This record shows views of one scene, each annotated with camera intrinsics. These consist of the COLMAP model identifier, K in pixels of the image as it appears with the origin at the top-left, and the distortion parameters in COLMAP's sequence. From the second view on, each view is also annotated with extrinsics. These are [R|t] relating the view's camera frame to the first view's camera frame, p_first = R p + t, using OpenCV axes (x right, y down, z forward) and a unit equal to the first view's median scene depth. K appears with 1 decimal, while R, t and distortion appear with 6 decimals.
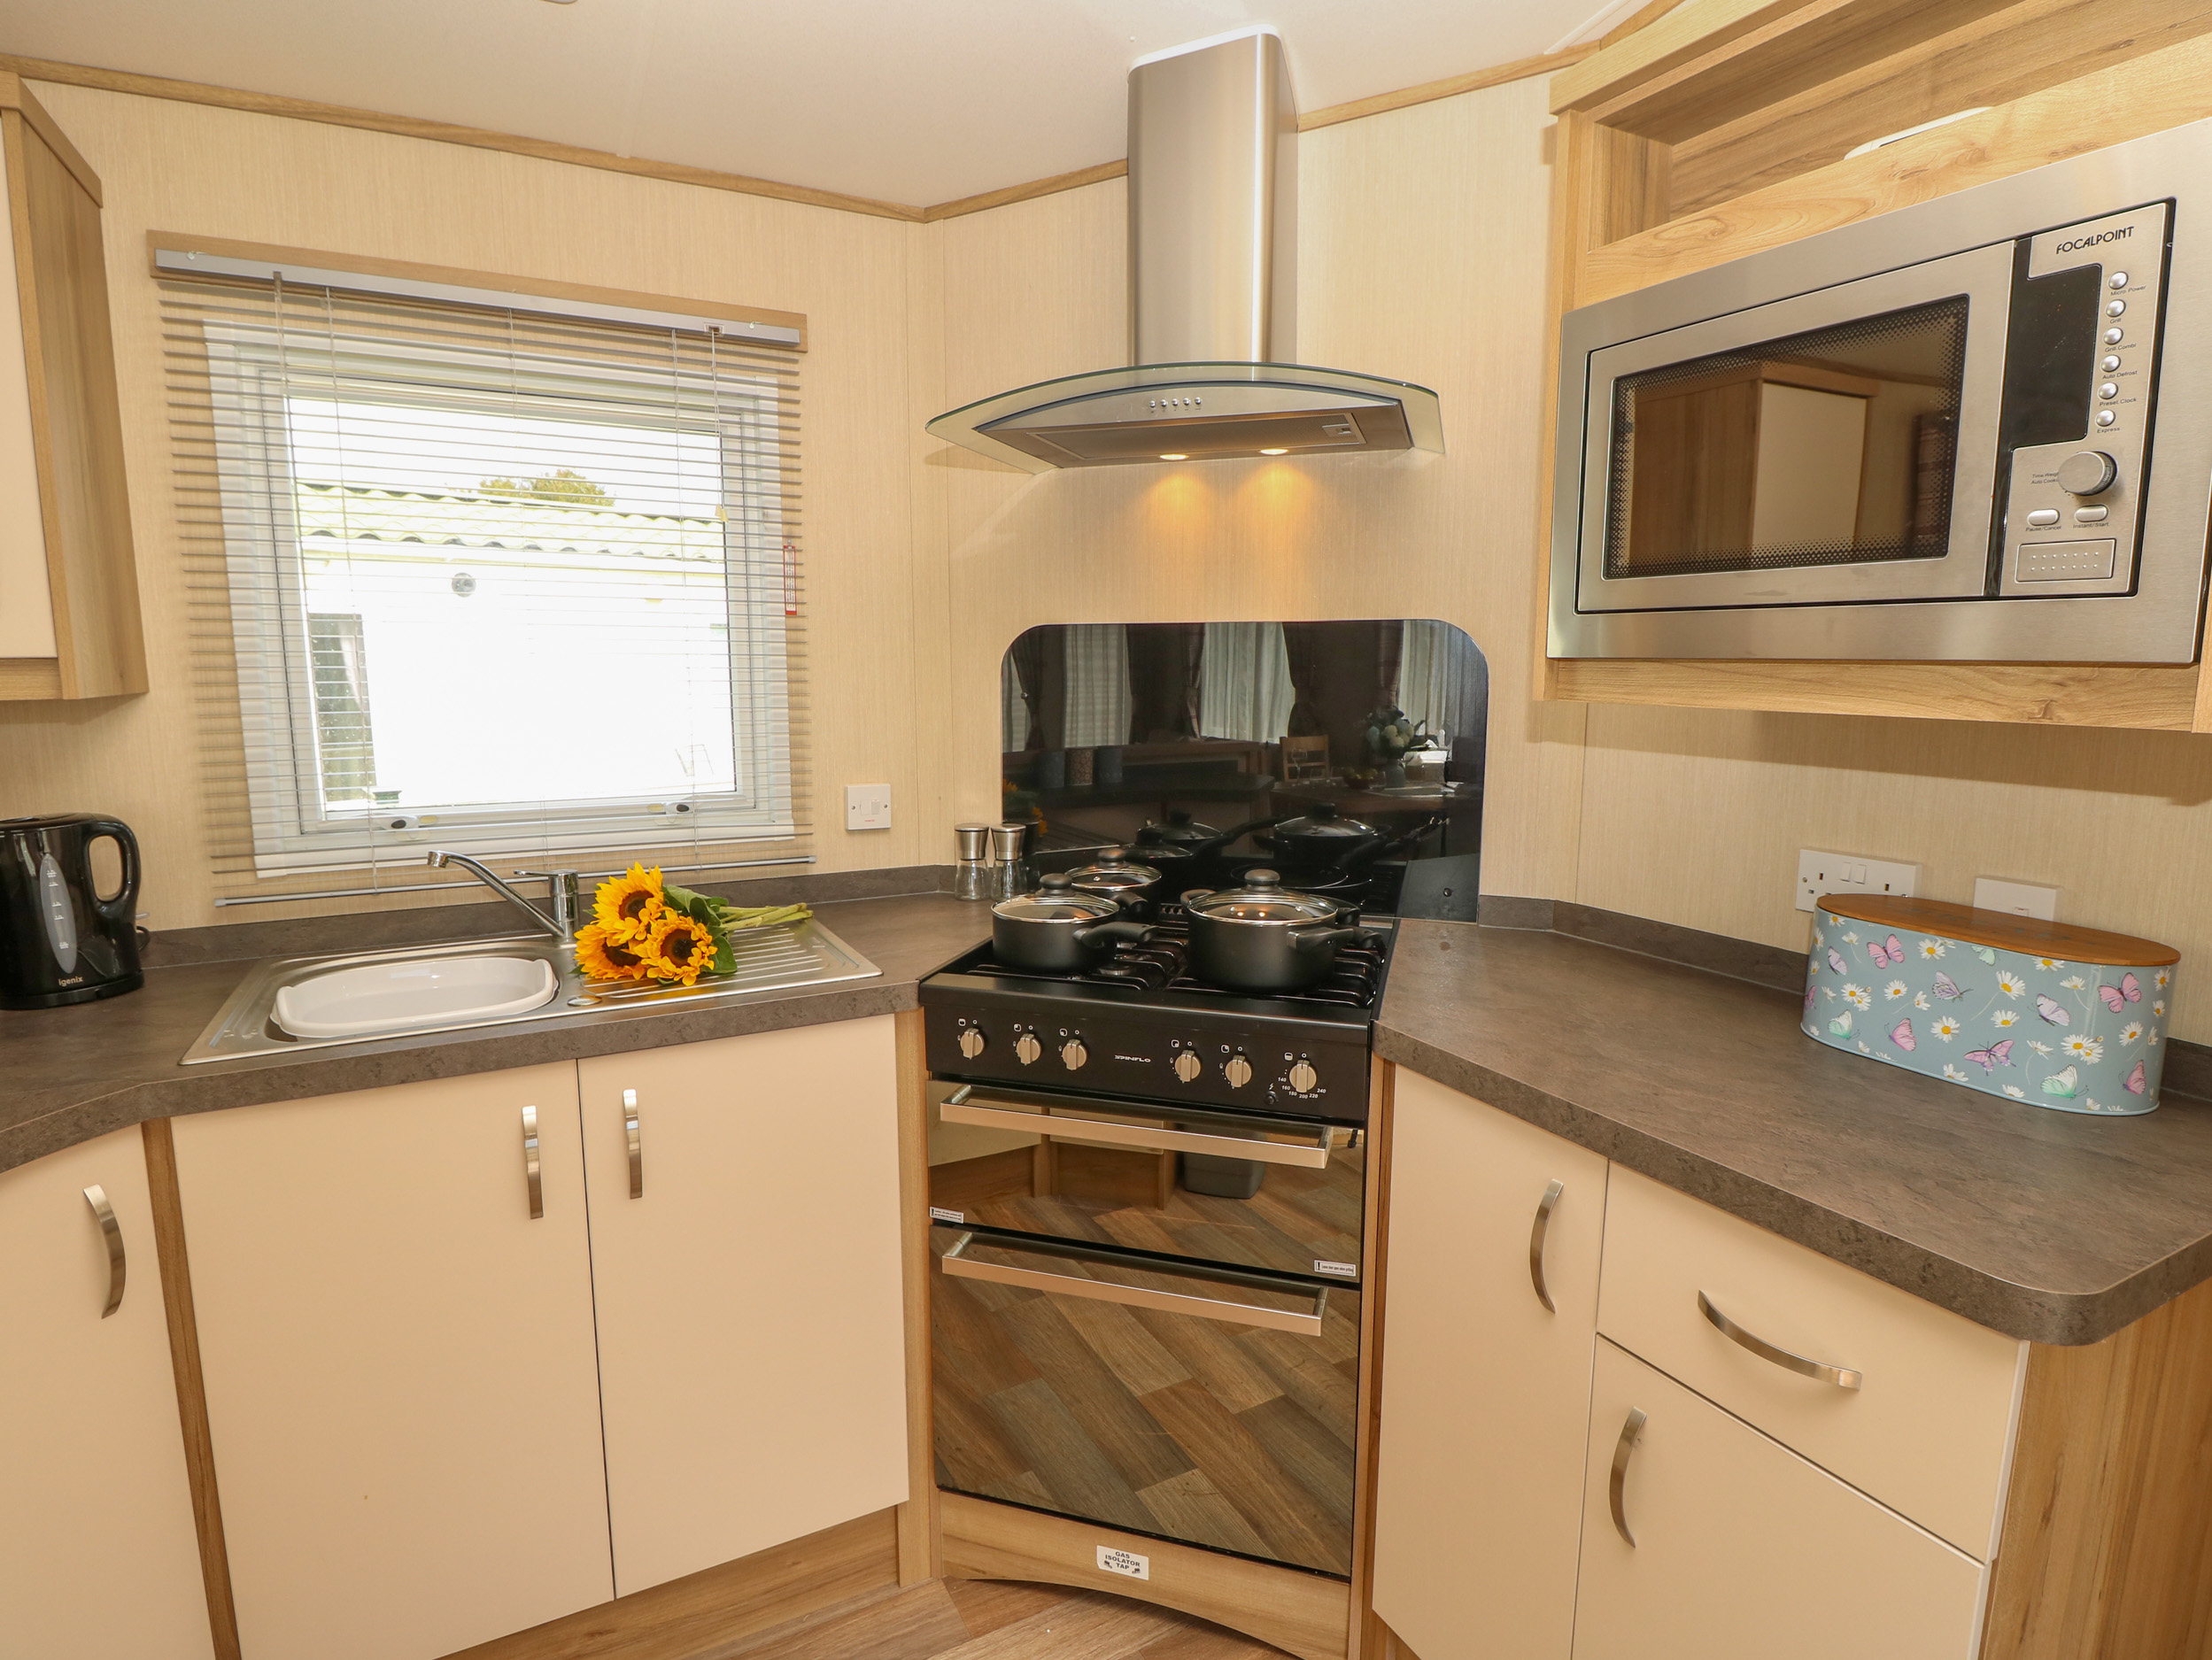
lens RADIAL K [[1157.9, 0, 1094.8], [0, 1157.9, 822.3], [0, 0, 1]] dist [-0.012121, -0.005843]
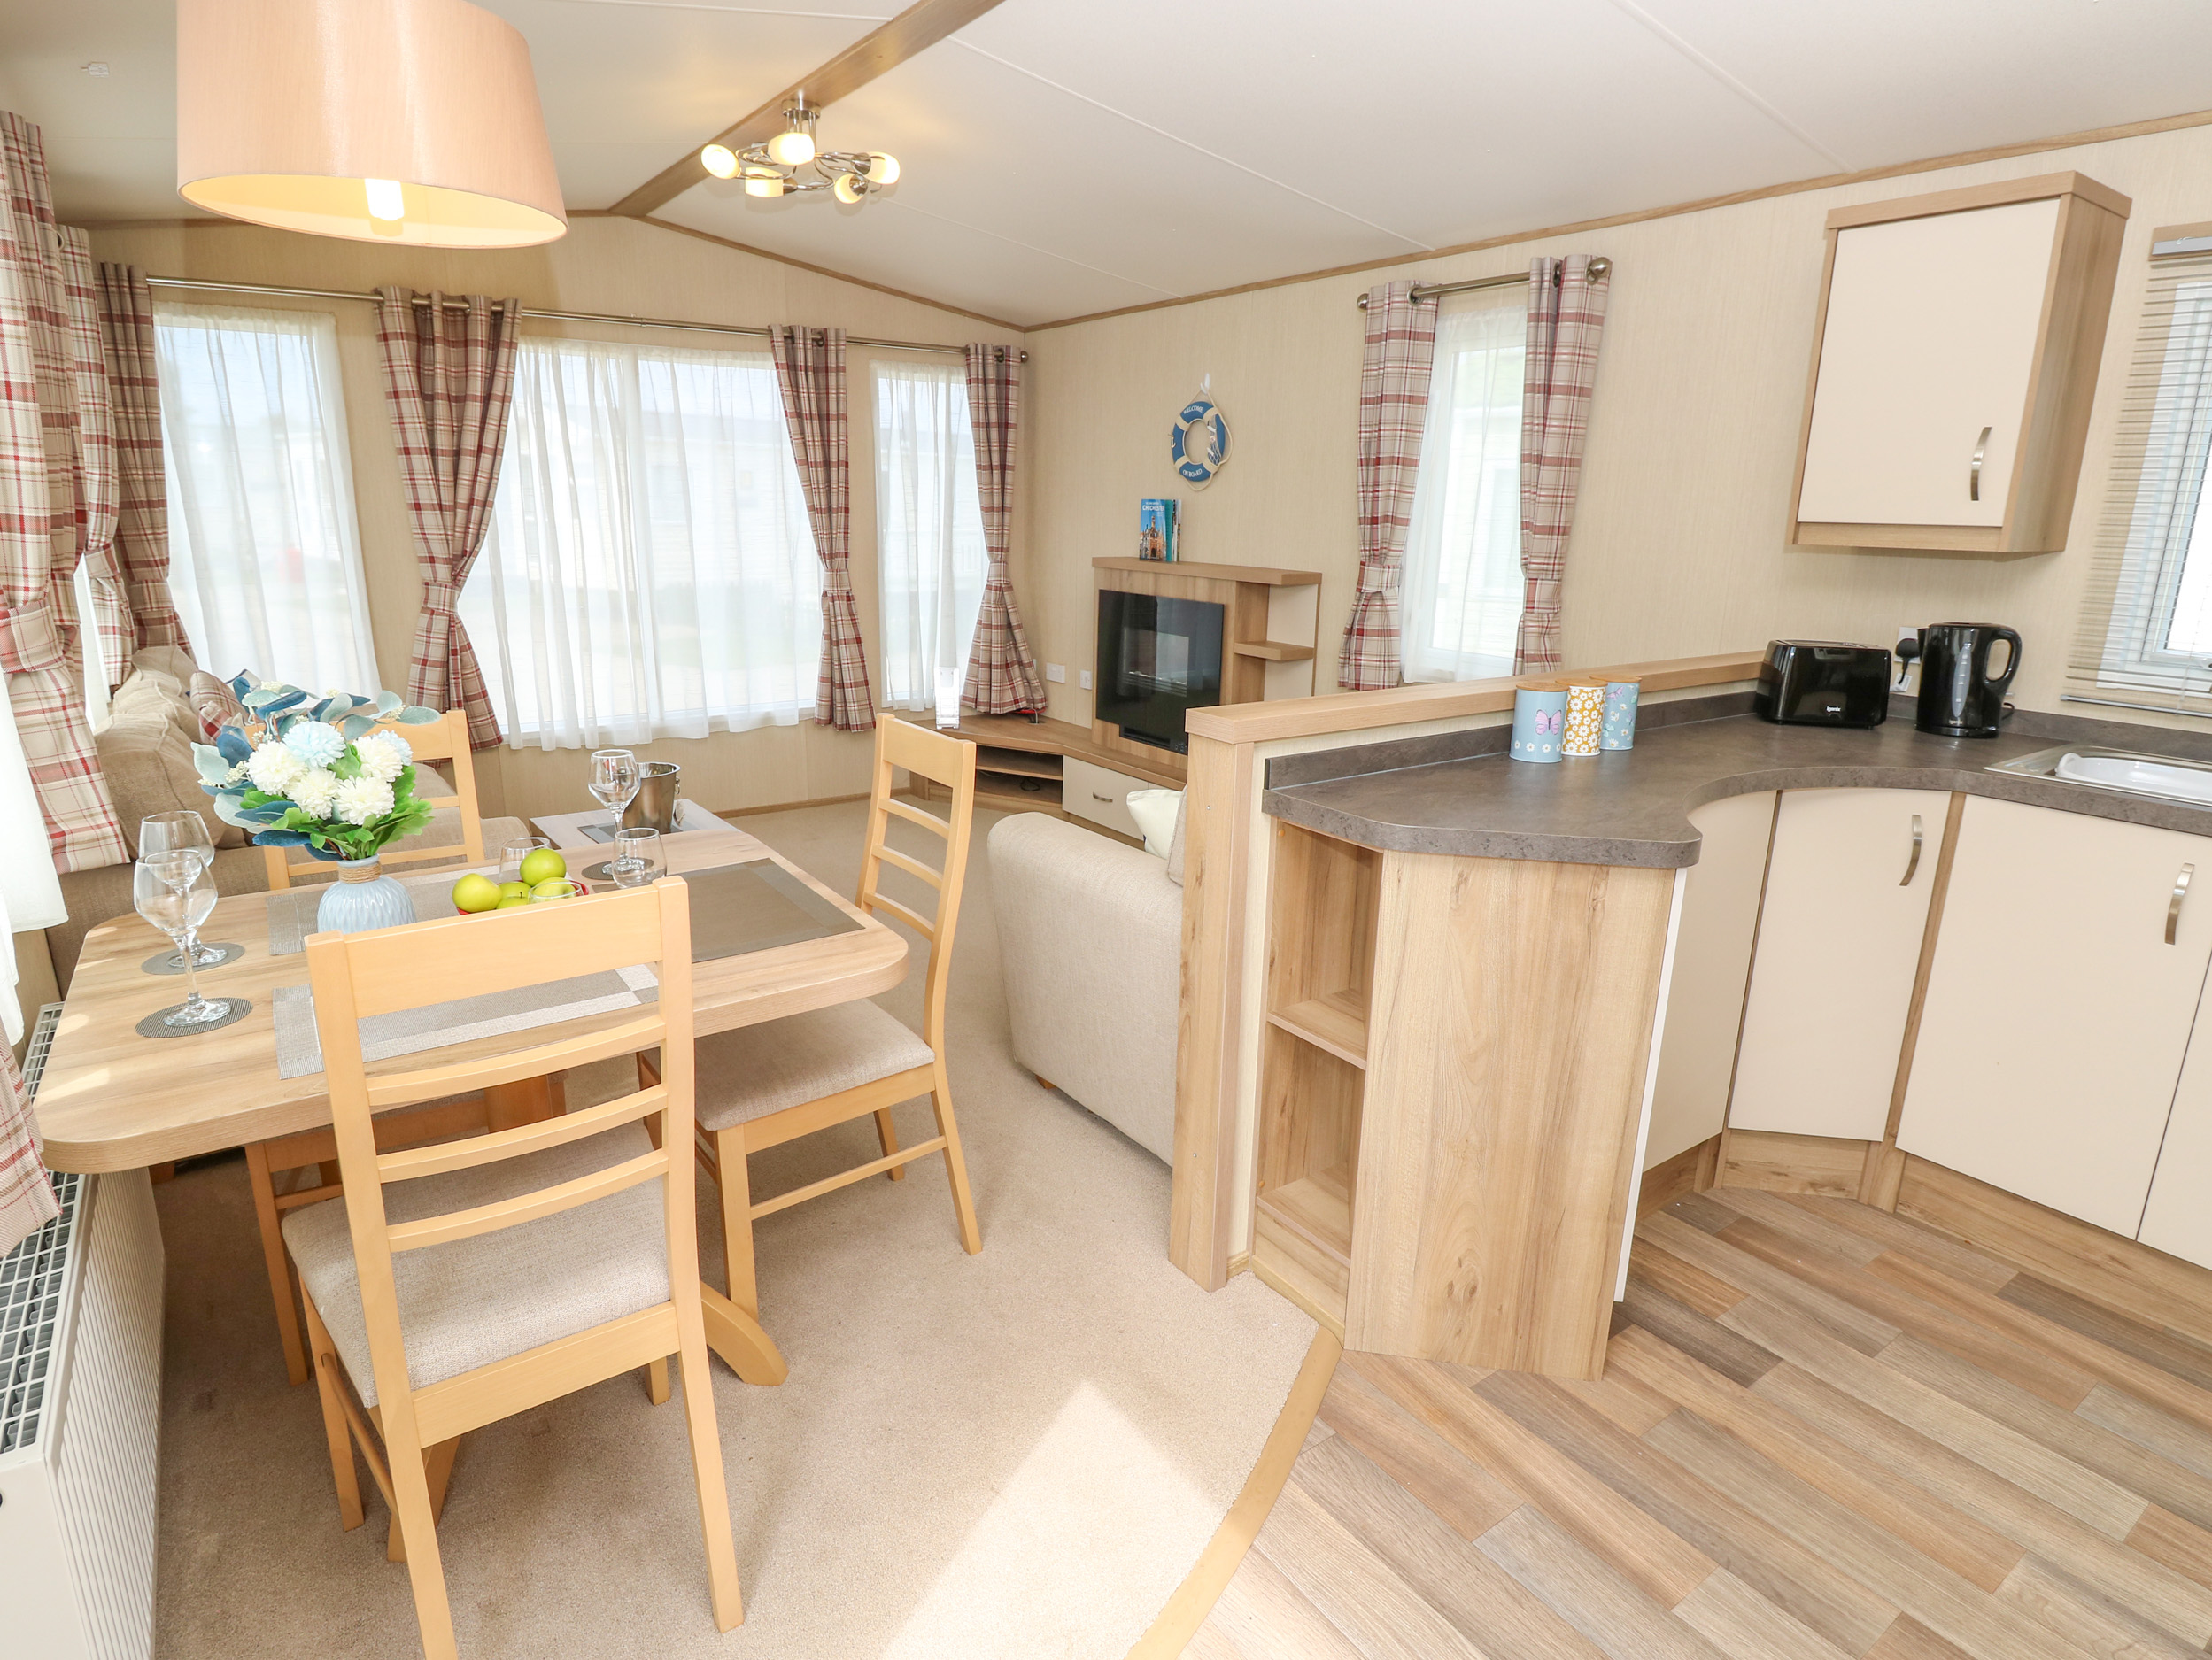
lens RADIAL K [[1230.1, 0, 1114.2], [0, 1230.1, 820.9], [0, 0, 1]] dist [0.012266, -0.015103]
pose [[0.148905, 0.254672, -0.955494, 0.615757], [-0.154717, 0.960366, 0.231860, 0.044622], [0.976673, 0.113307, 0.182405, -0.466809]]
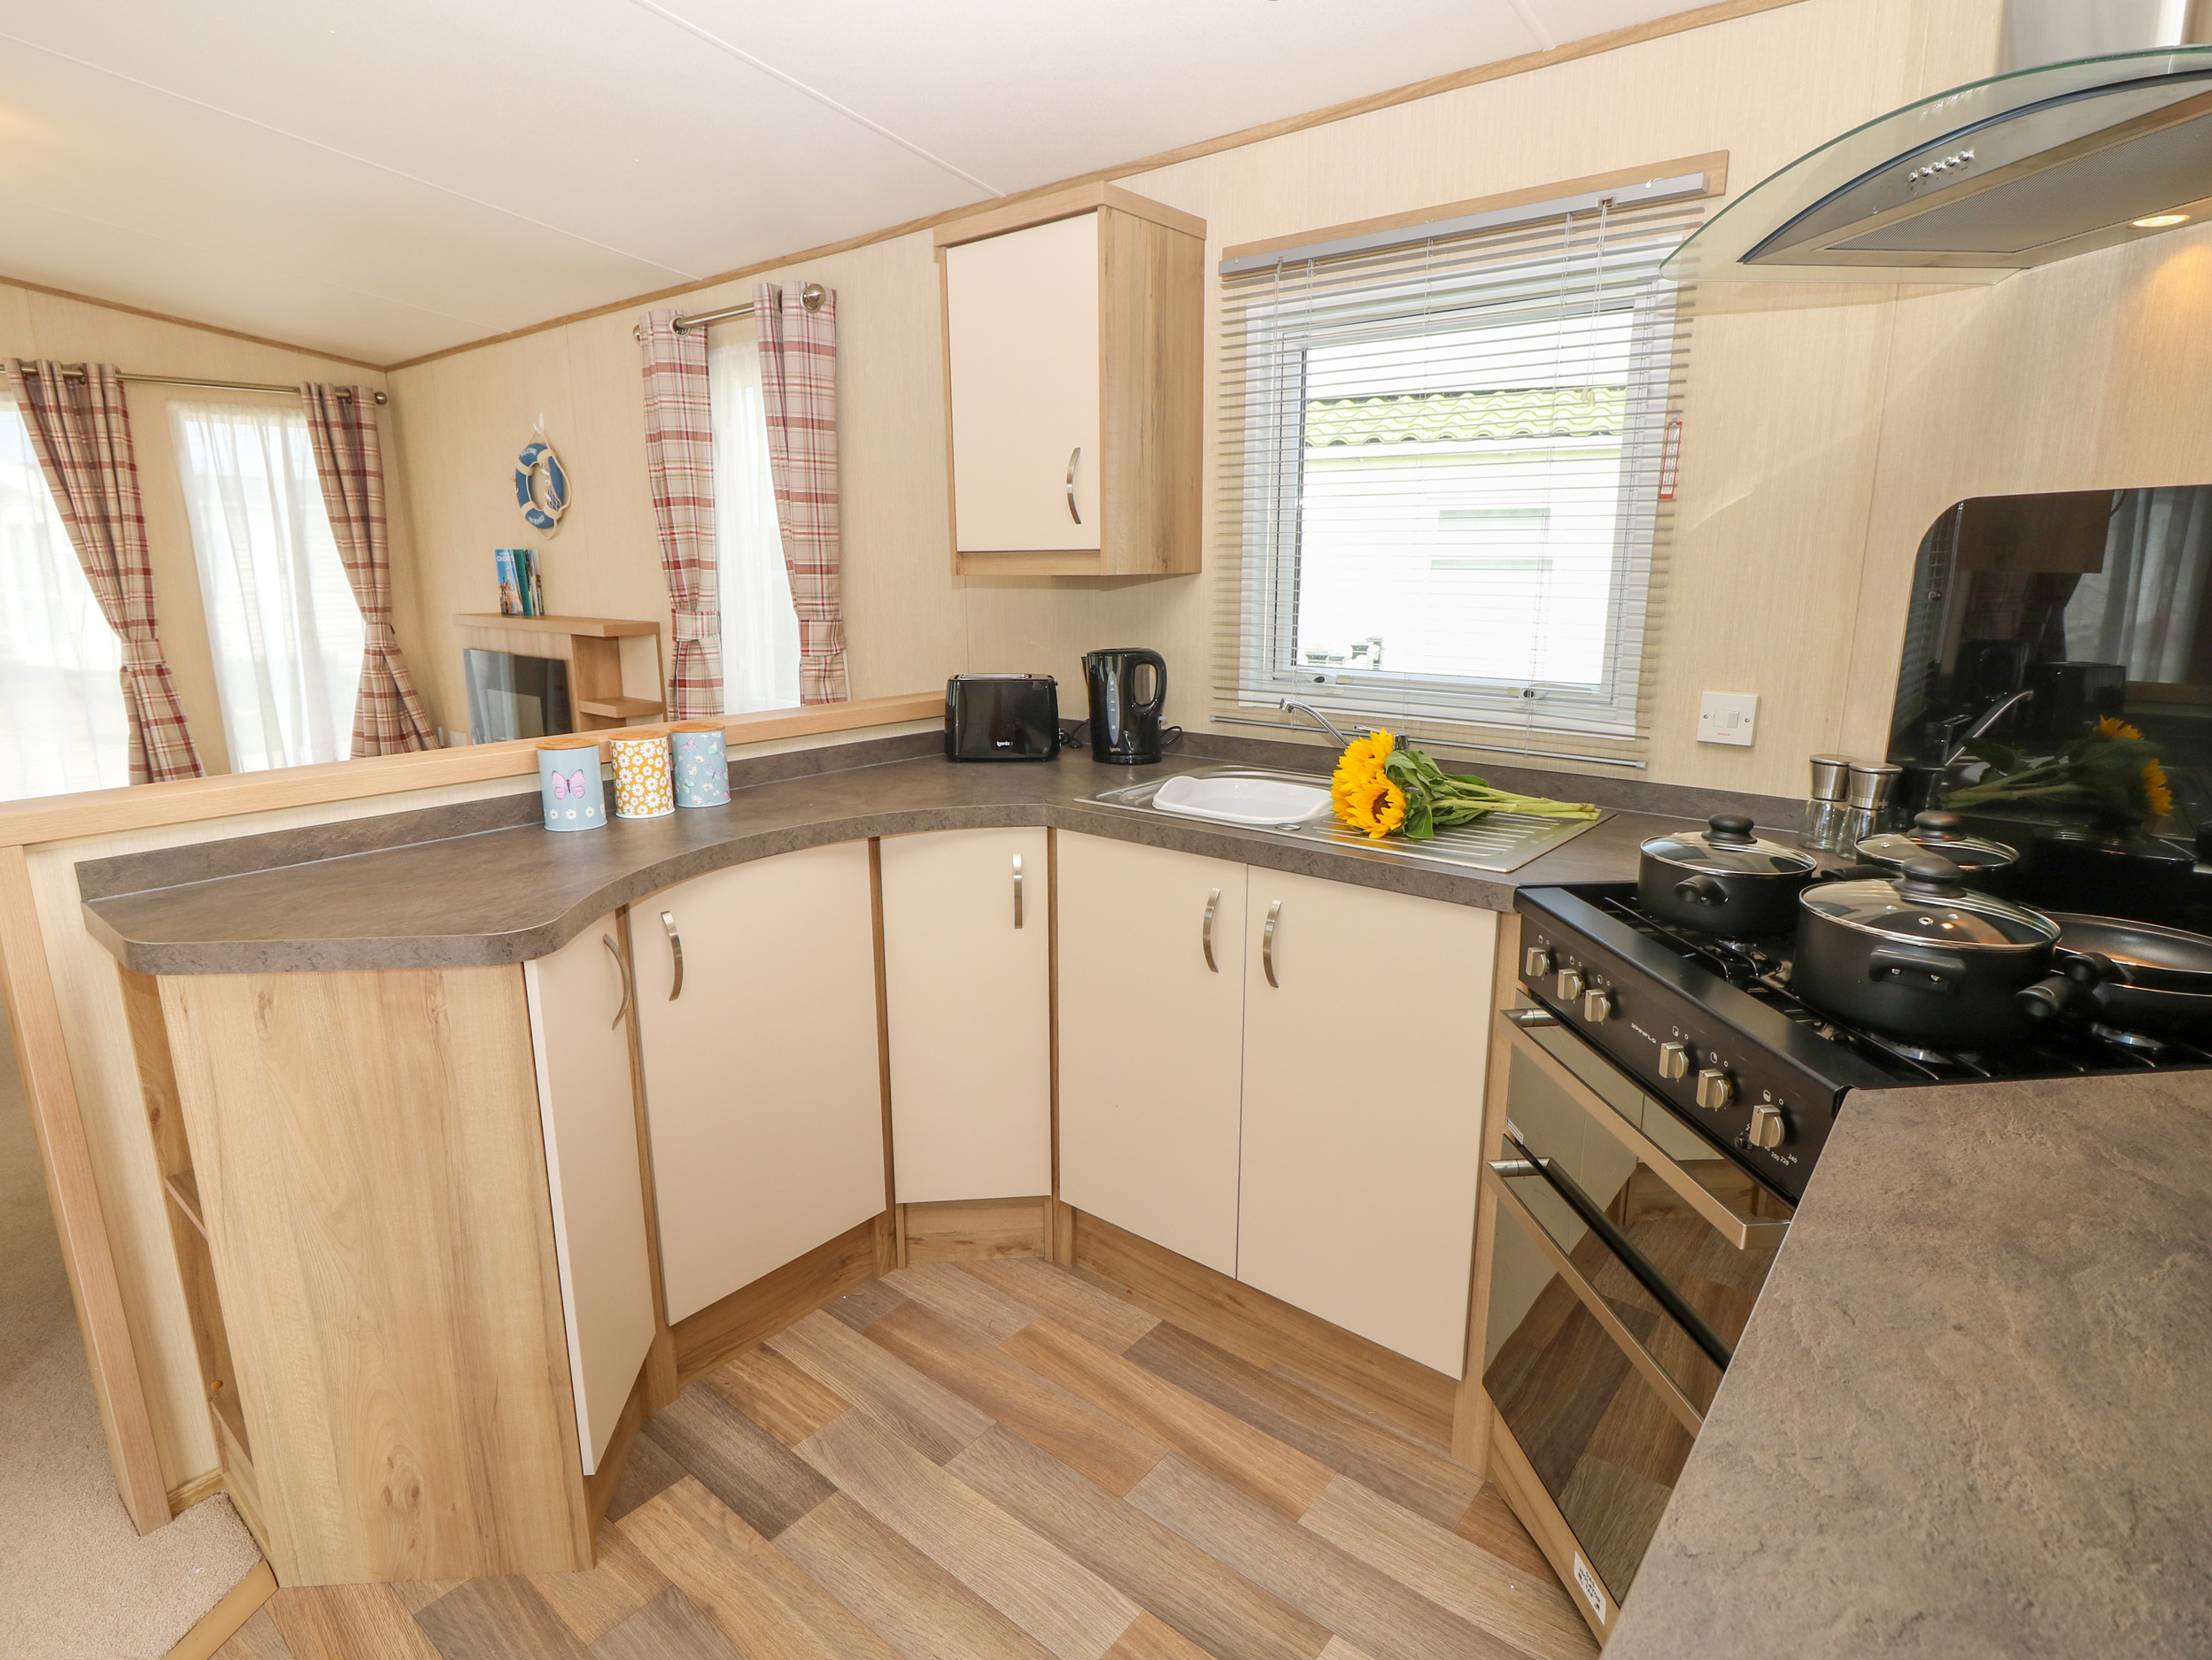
lens RADIAL K [[1173.9, 0, 1096.1], [0, 1173.9, 827.9], [0, 0, 1]] dist [0.002255, -0.005433]
pose [[0.384661, 0.208352, -0.899236, 0.570220], [-0.121956, 0.977124, 0.174230, -0.037751], [0.914966, 0.042648, 0.401271, 0.268848]]
